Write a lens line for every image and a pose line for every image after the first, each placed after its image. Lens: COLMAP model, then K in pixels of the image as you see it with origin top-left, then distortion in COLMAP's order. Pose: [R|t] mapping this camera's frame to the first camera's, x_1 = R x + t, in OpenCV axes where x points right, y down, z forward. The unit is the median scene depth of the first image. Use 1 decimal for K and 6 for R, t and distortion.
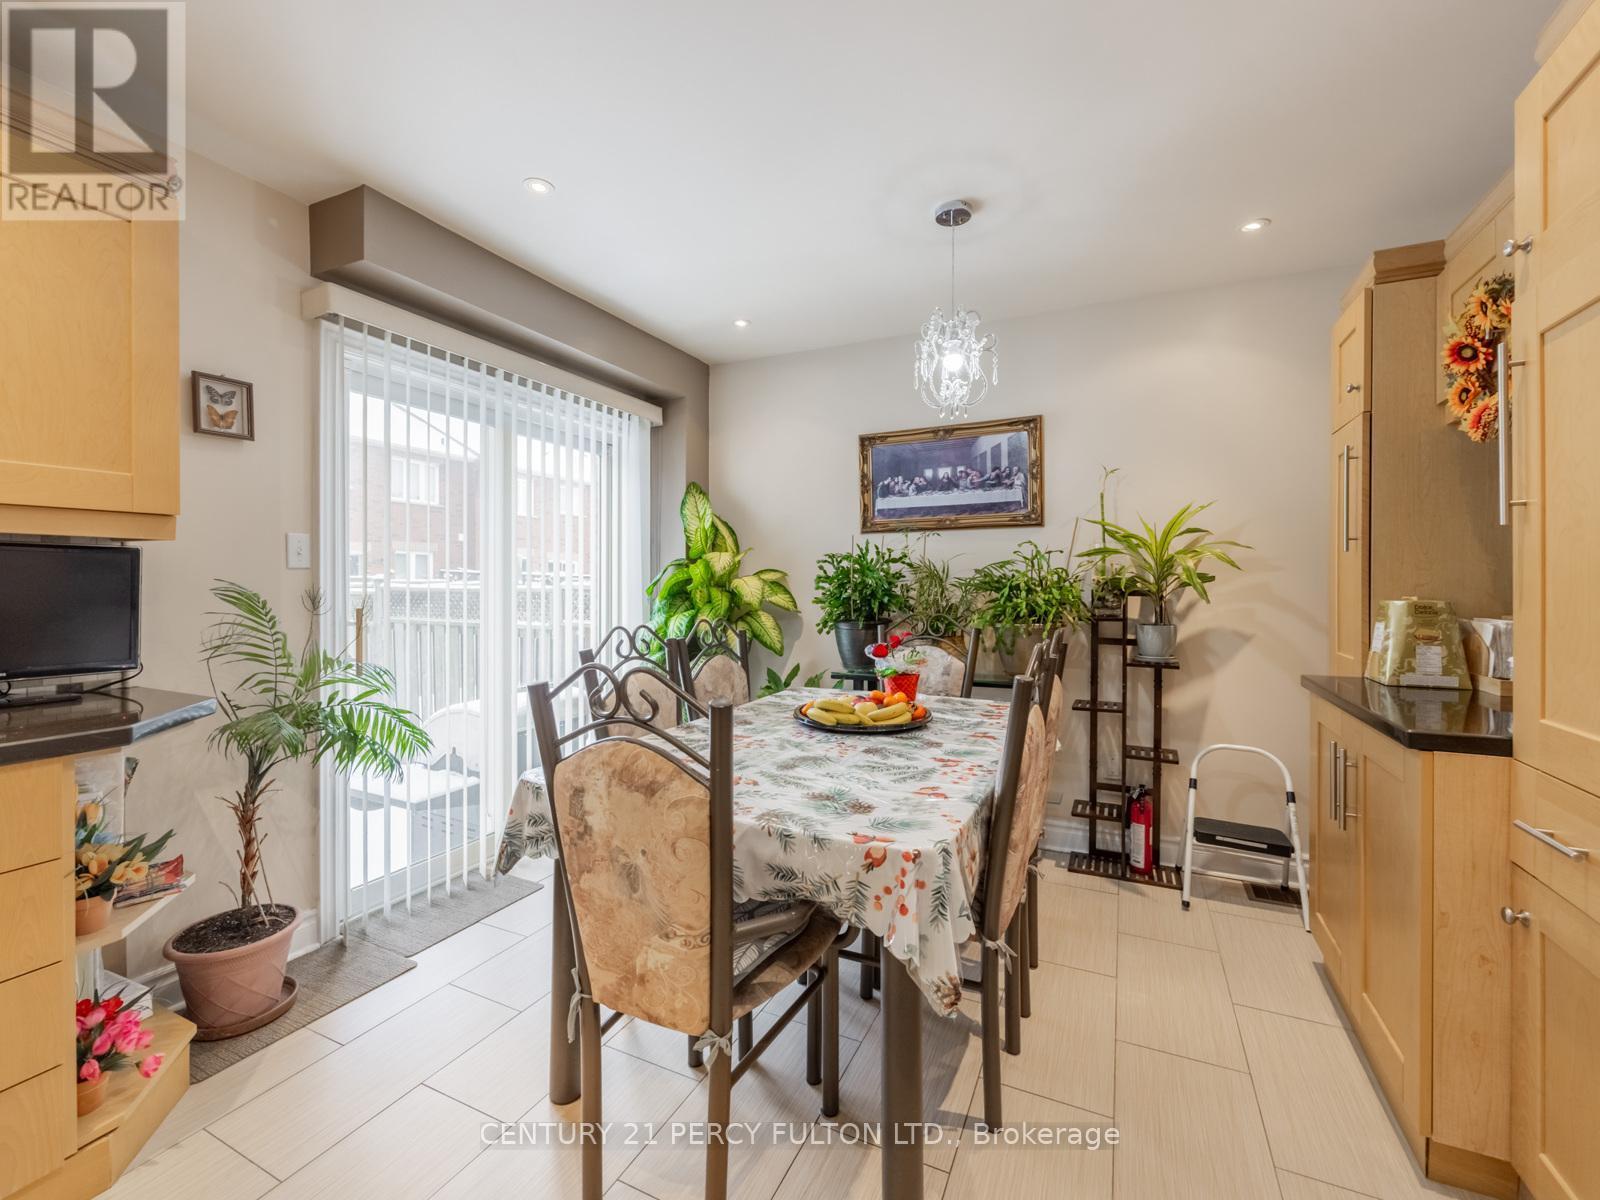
lens RADIAL K [[686.2, 0, 804.3], [0, 686.2, 585.7], [0, 0, 1]] dist [-0.004024, 0.000576]
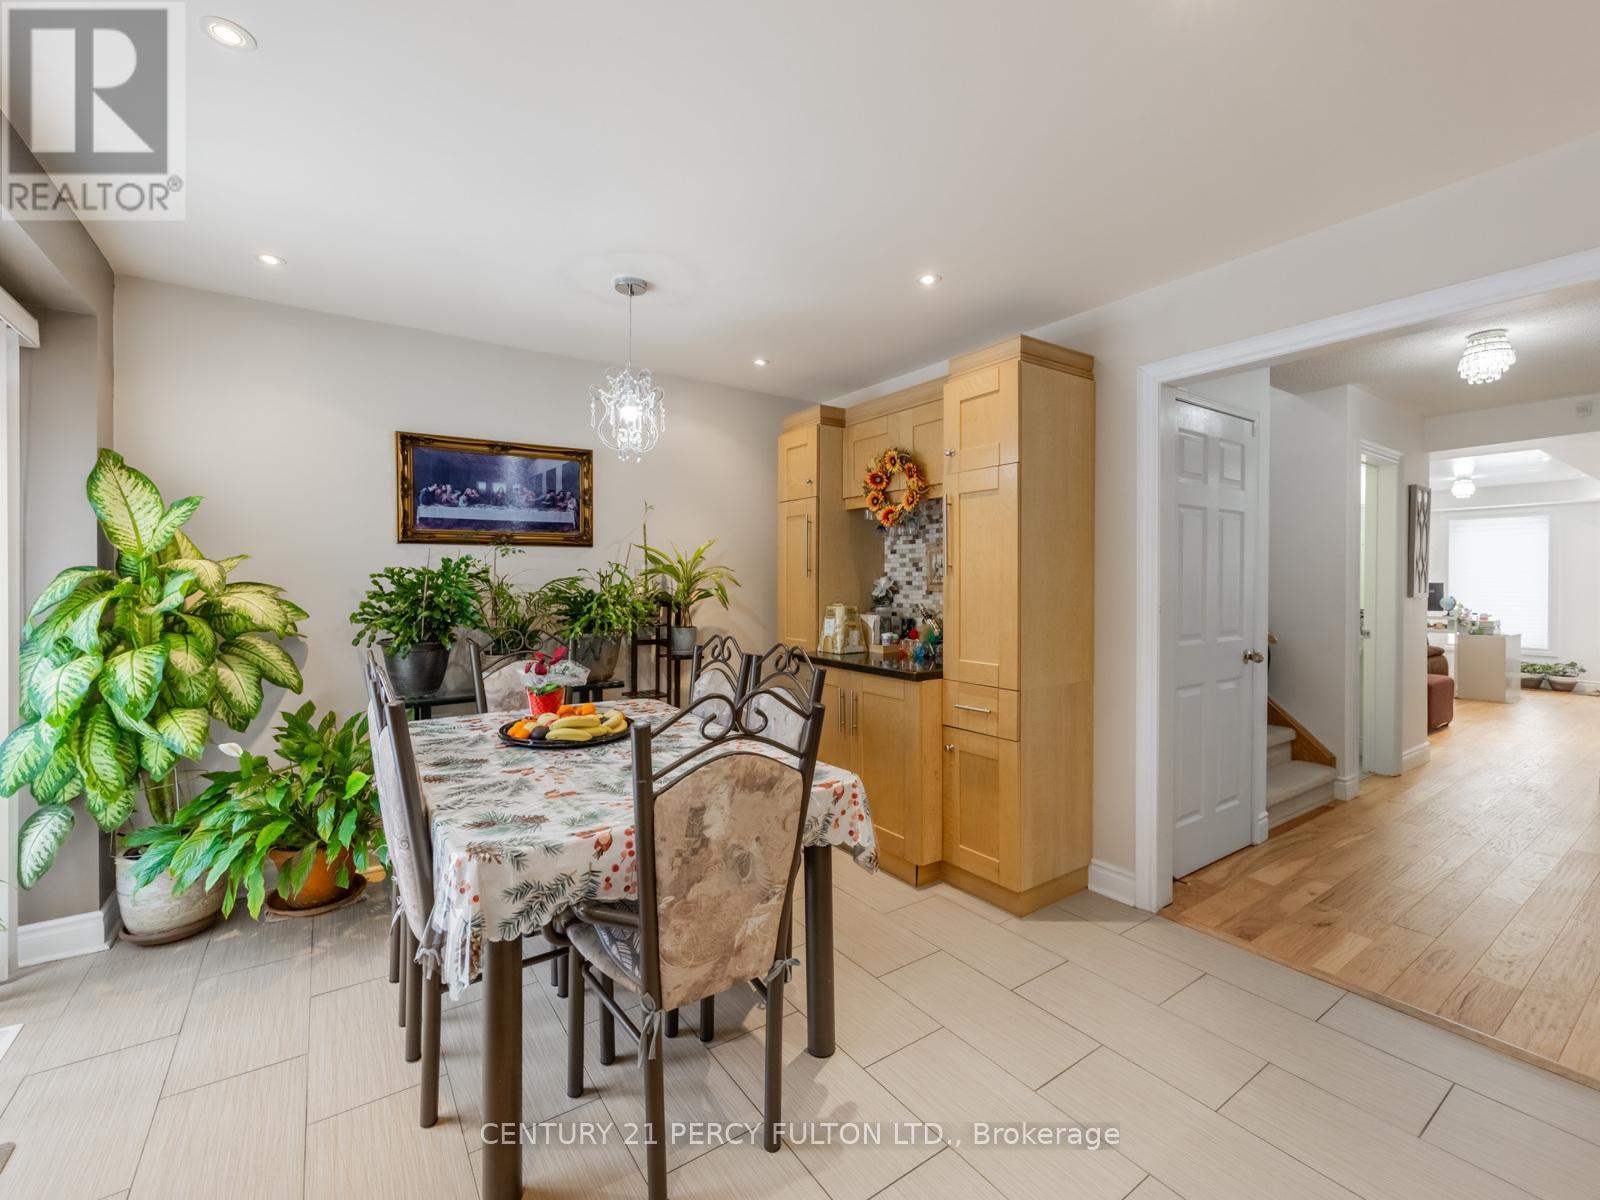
lens RADIAL K [[686.2, 0, 804.3], [0, 686.2, 585.7], [0, 0, 1]] dist [-0.004024, 0.000576]
pose [[0.497451, -0.006875, 0.867465, -0.536337], [0.001386, 0.999974, 0.007131, -0.032957], [-0.867491, -0.002345, 0.497447, 0.131589]]
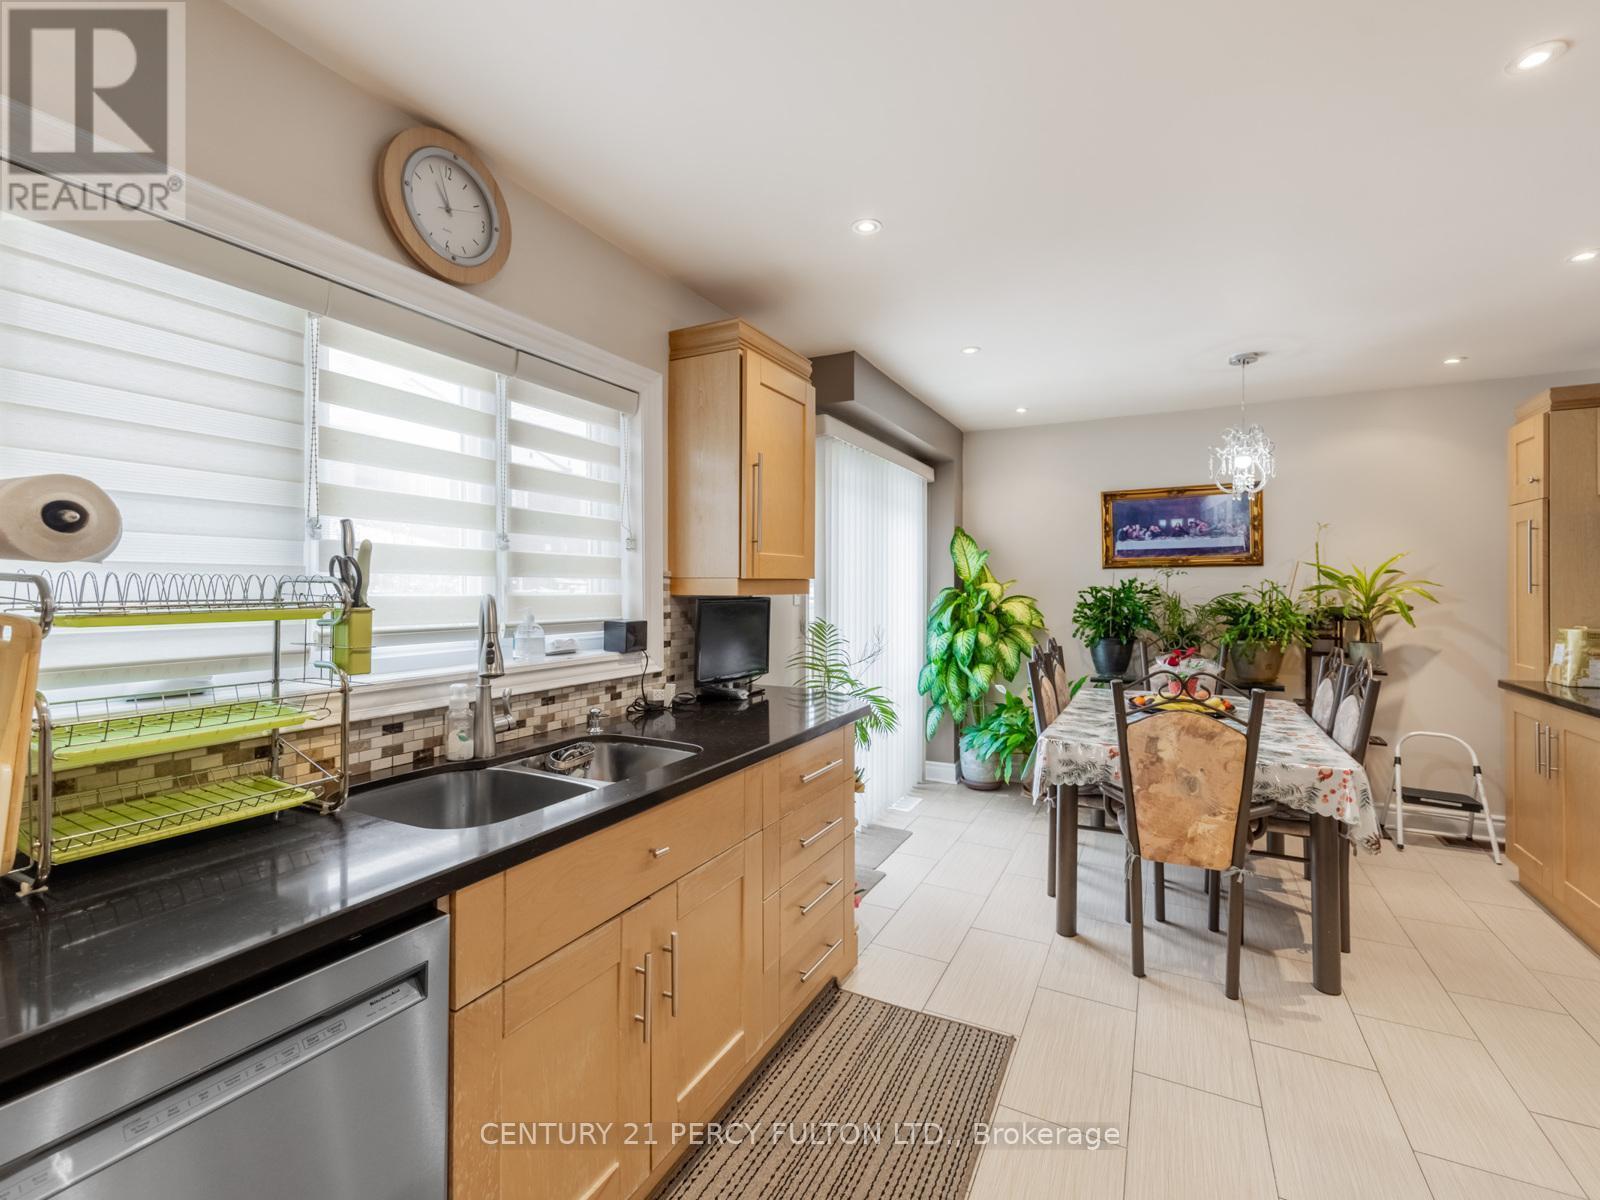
lens RADIAL K [[706.5, 0, 806.0], [0, 706.5, 582.2], [0, 0, 1]] dist [-0.001873, 0.000583]
pose [[0.999331, -0.001134, -0.036558, -0.533685], [0.000765, 0.999949, -0.010100, -0.047802], [0.036567, 0.010066, 0.999280, -0.424526]]
